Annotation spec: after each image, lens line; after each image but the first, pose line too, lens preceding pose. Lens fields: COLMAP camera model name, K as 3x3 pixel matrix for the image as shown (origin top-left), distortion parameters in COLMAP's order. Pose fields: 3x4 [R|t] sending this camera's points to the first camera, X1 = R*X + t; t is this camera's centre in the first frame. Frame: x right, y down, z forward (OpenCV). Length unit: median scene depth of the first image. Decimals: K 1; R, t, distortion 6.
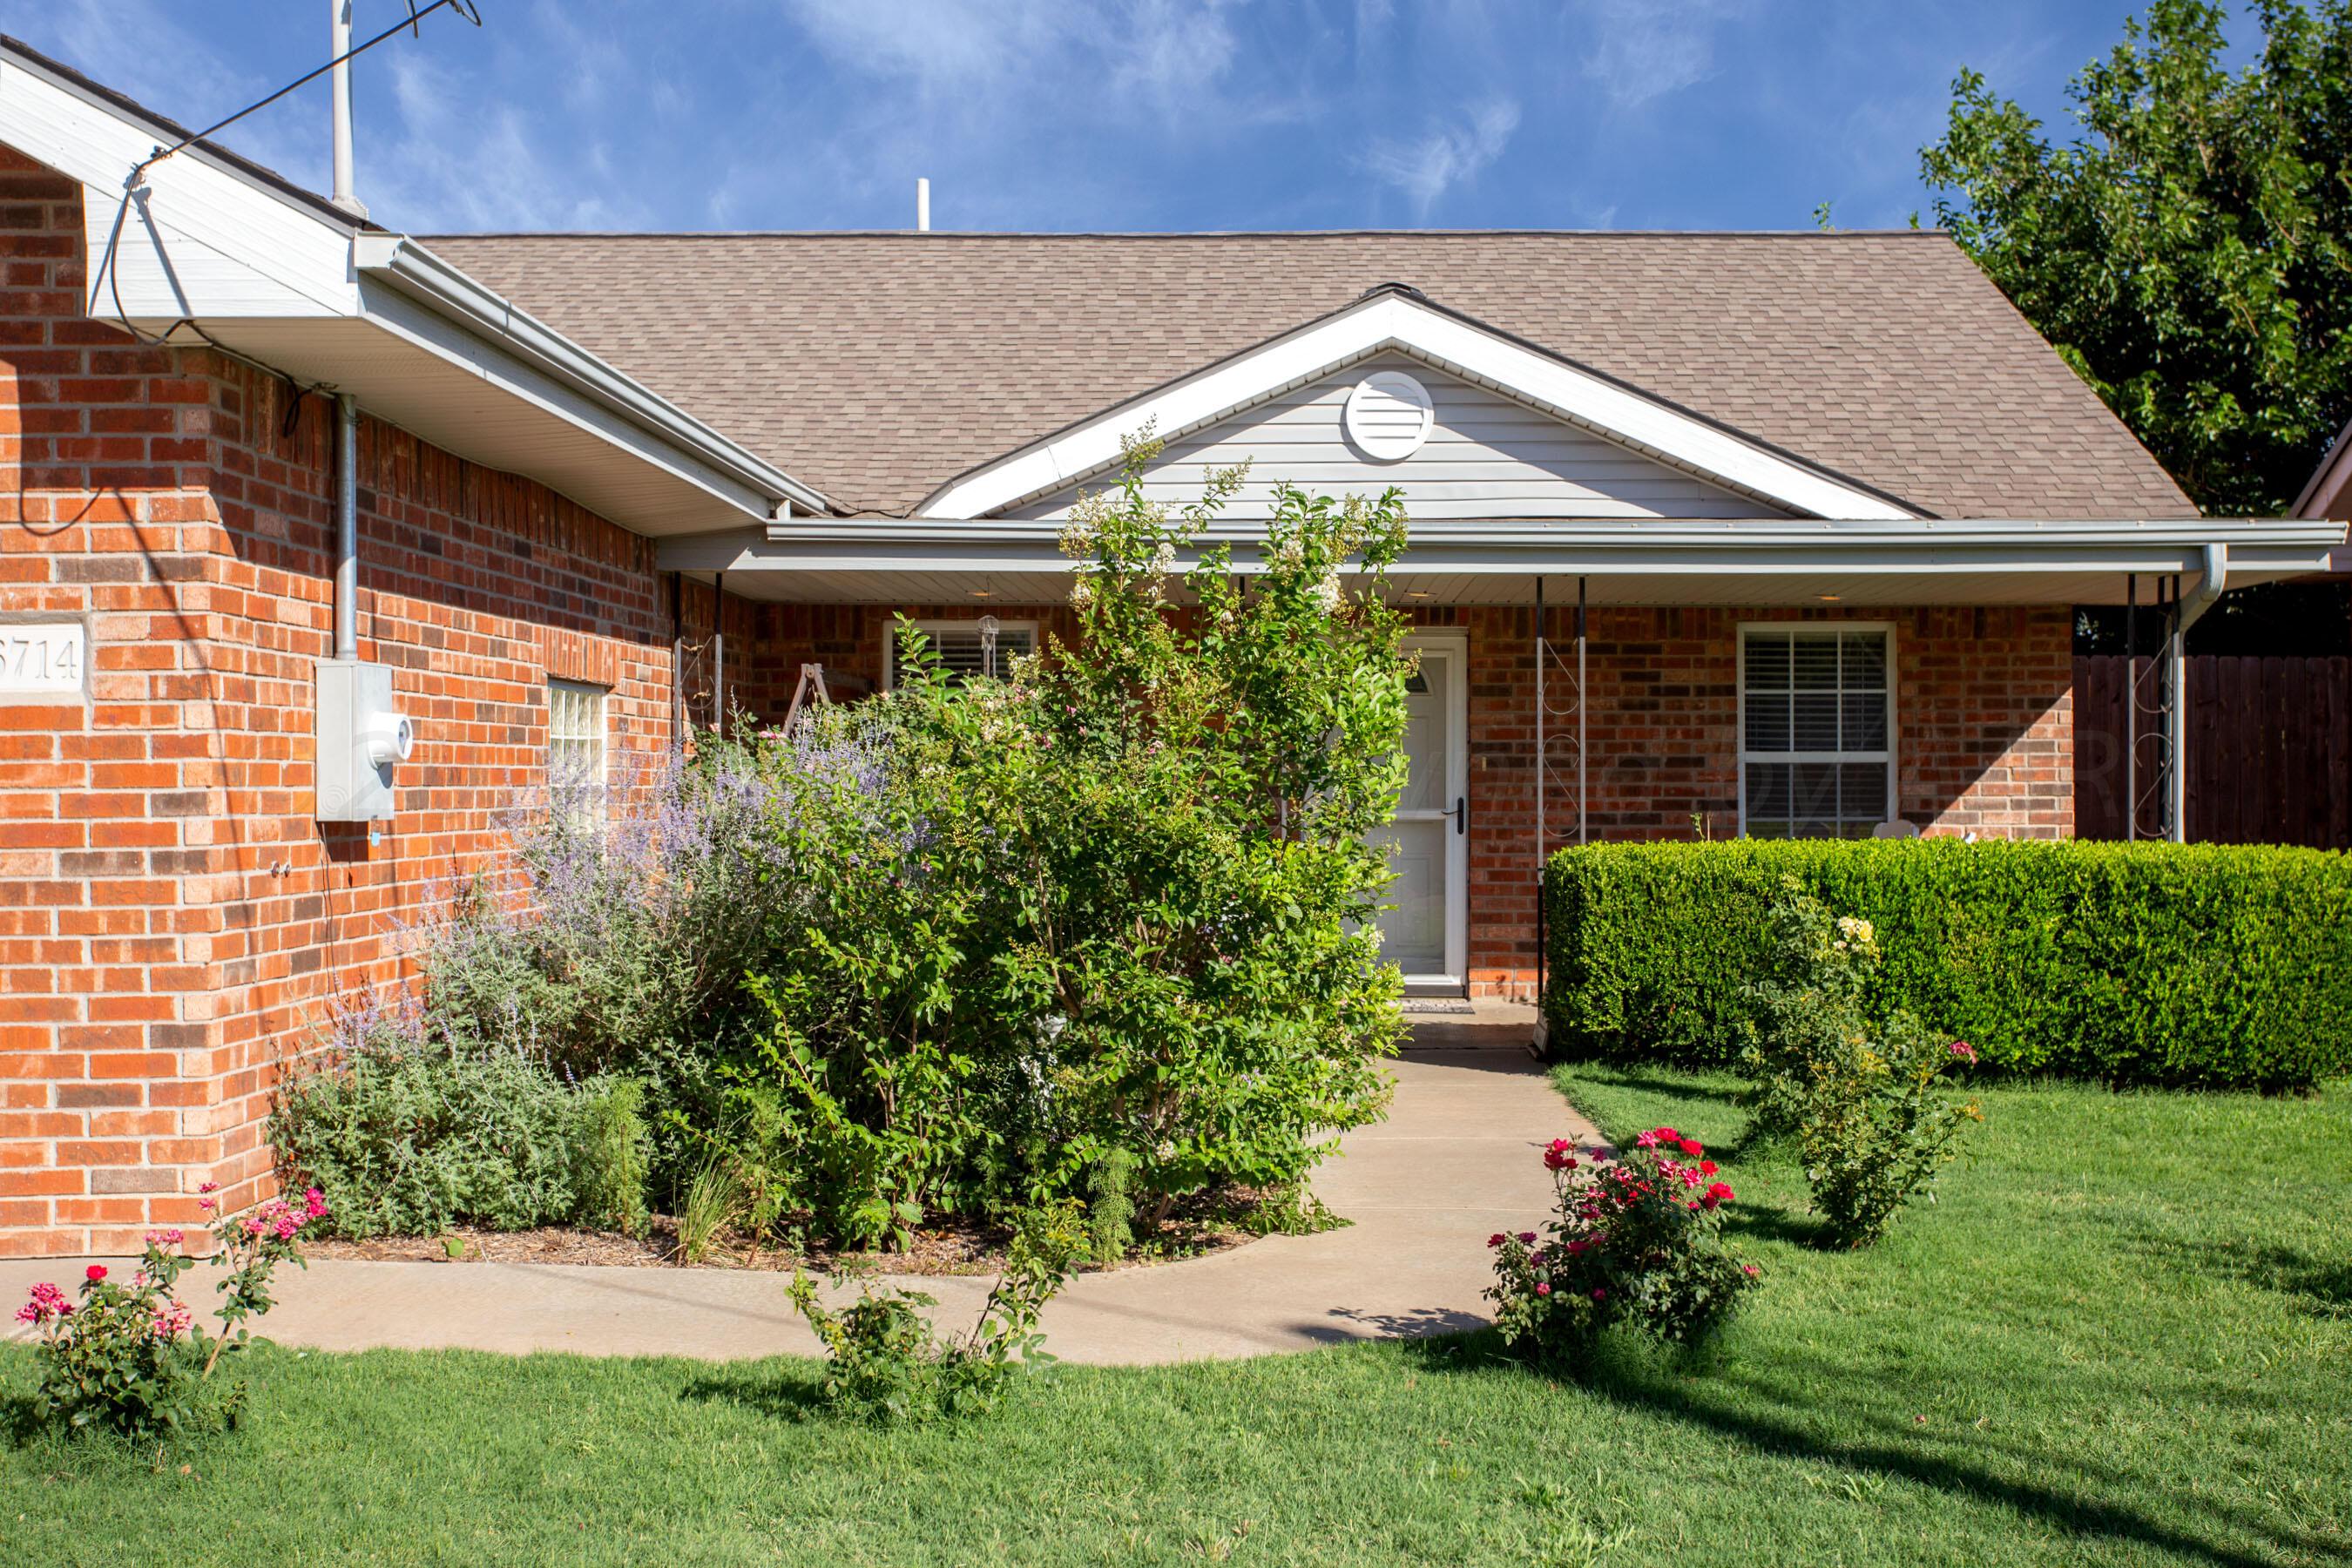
lens RADIAL K [[2644.6, 0, 1174.2], [0, 2644.6, 780.5], [0, 0, 1]] dist [0.010736, 0.000000]
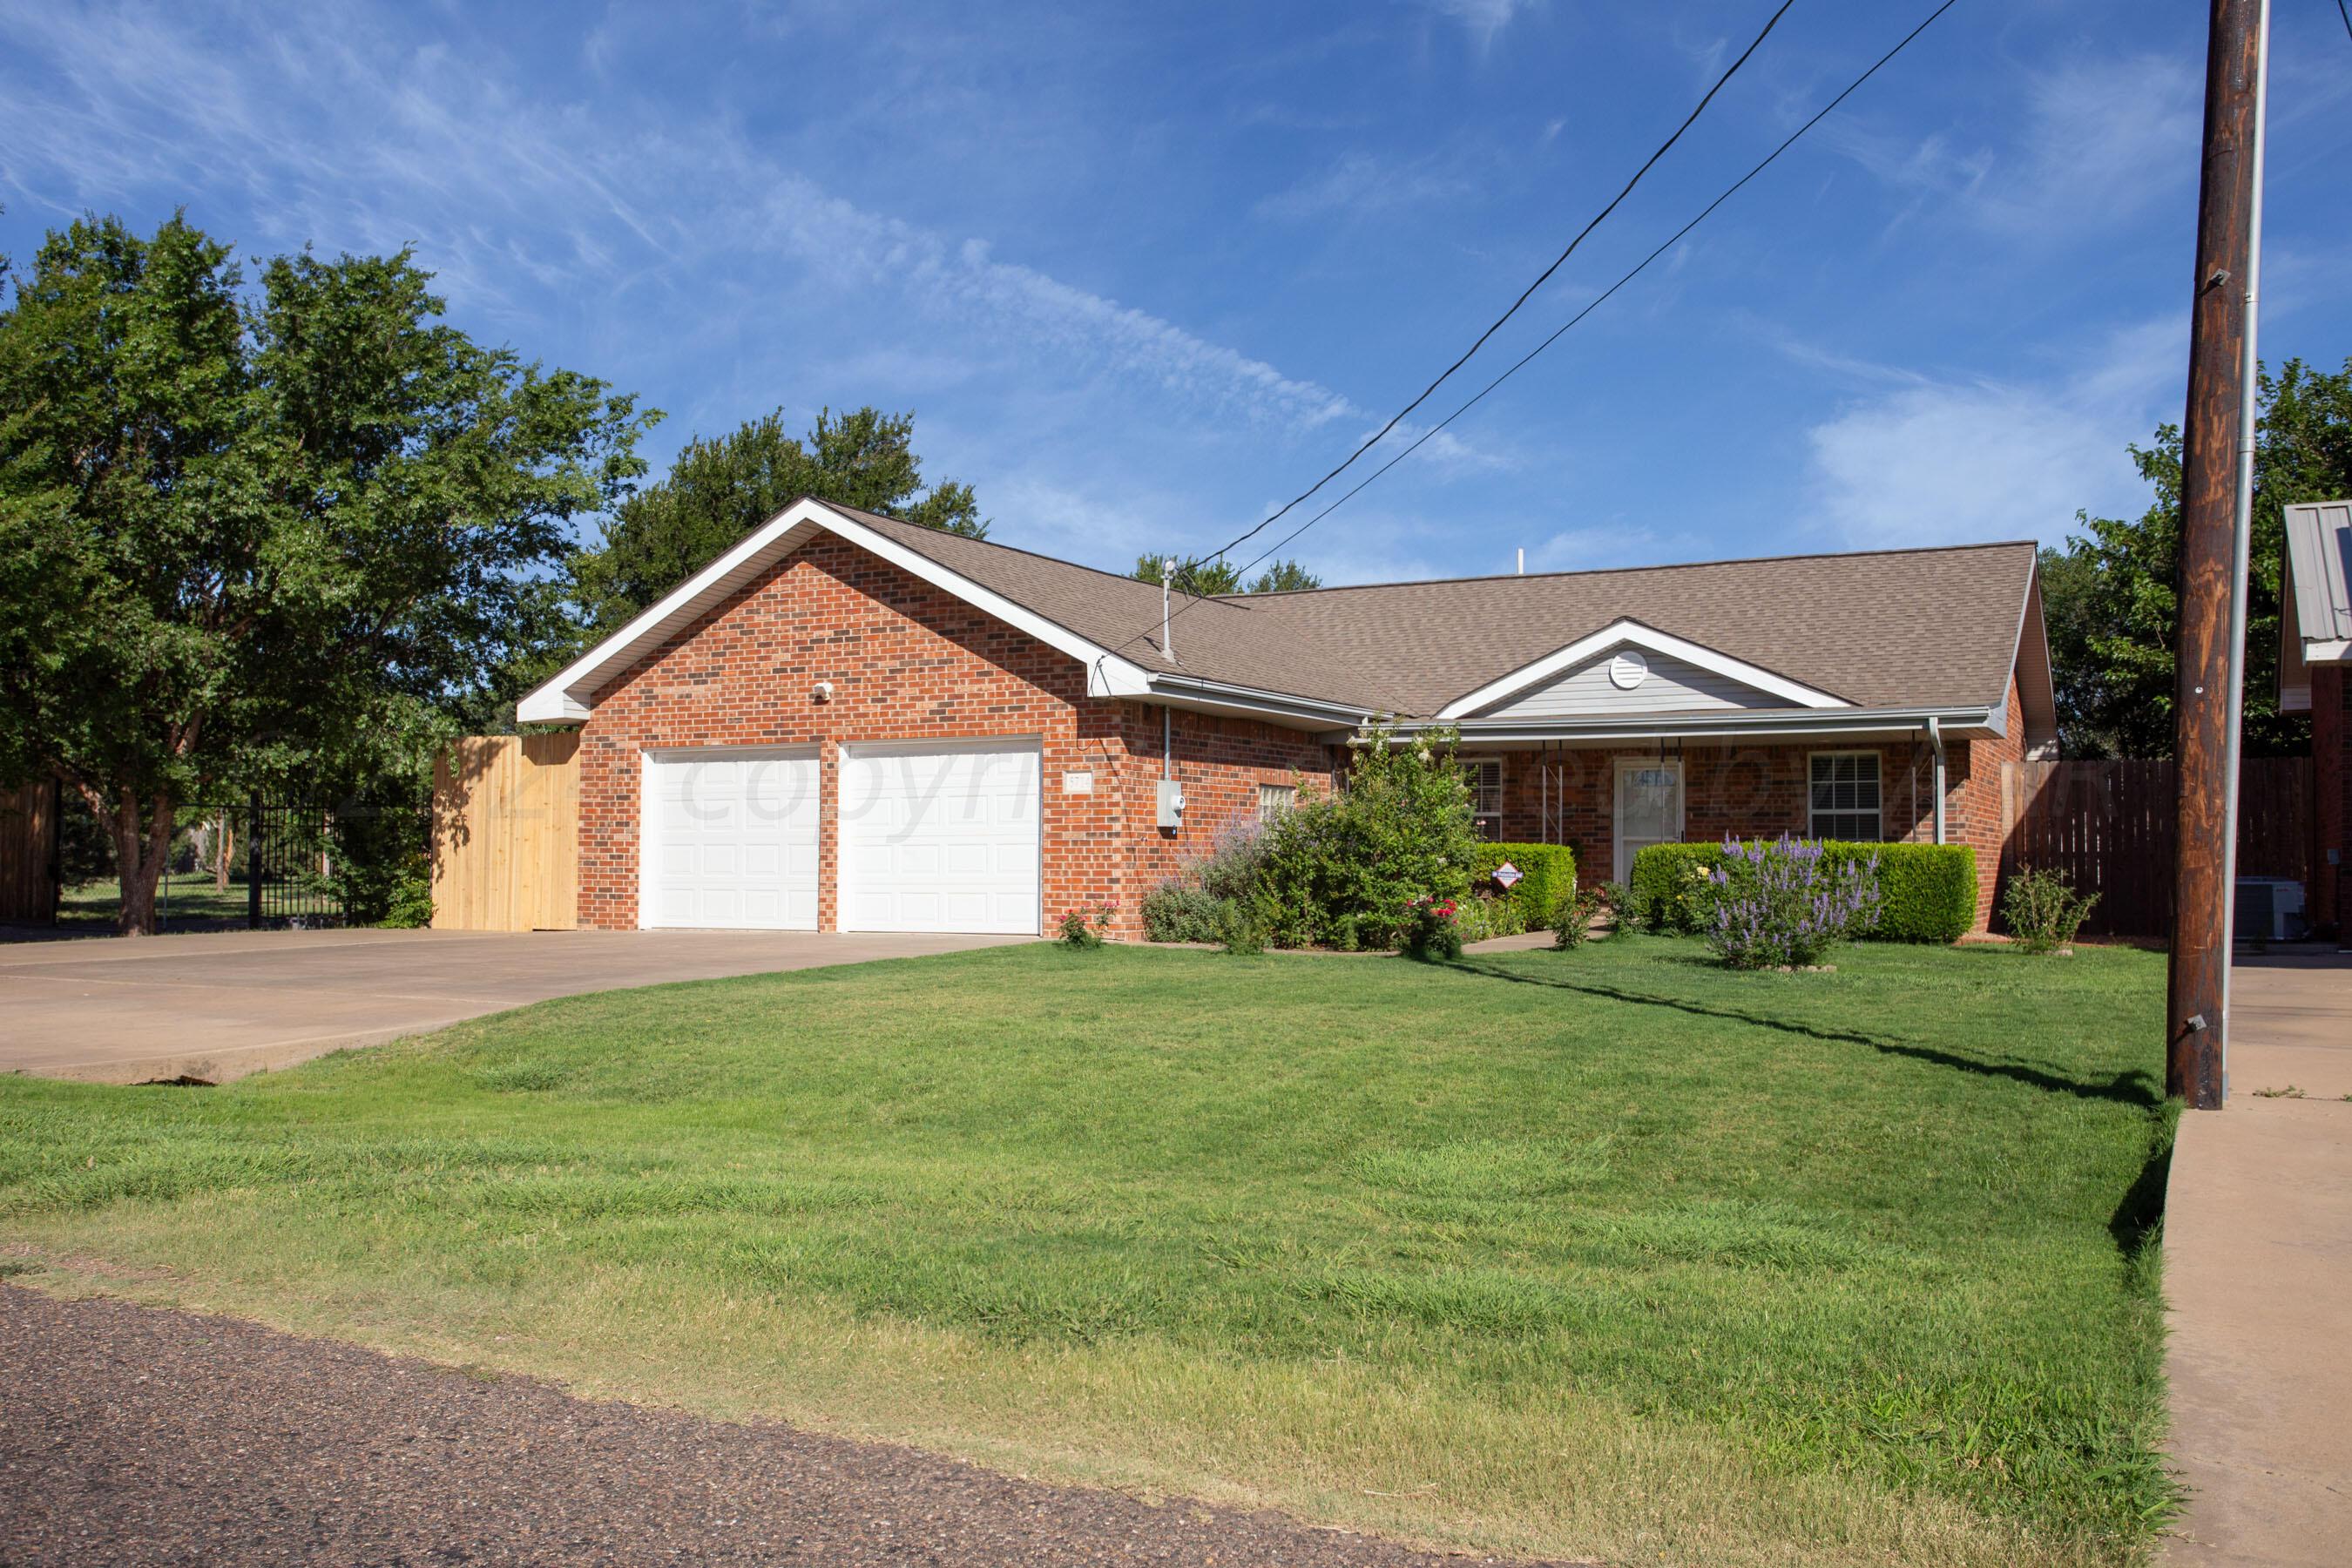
lens RADIAL K [[2042.7, 0, 1176.5], [0, 2042.7, 787.3], [0, 0, 1]] dist [0.000171, 0.000209]
pose [[0.903601, -0.015735, -0.428086, 0.879687], [-0.000392, 0.999294, -0.037558, 0.066407], [0.428375, 0.034105, 0.902957, -1.473562]]
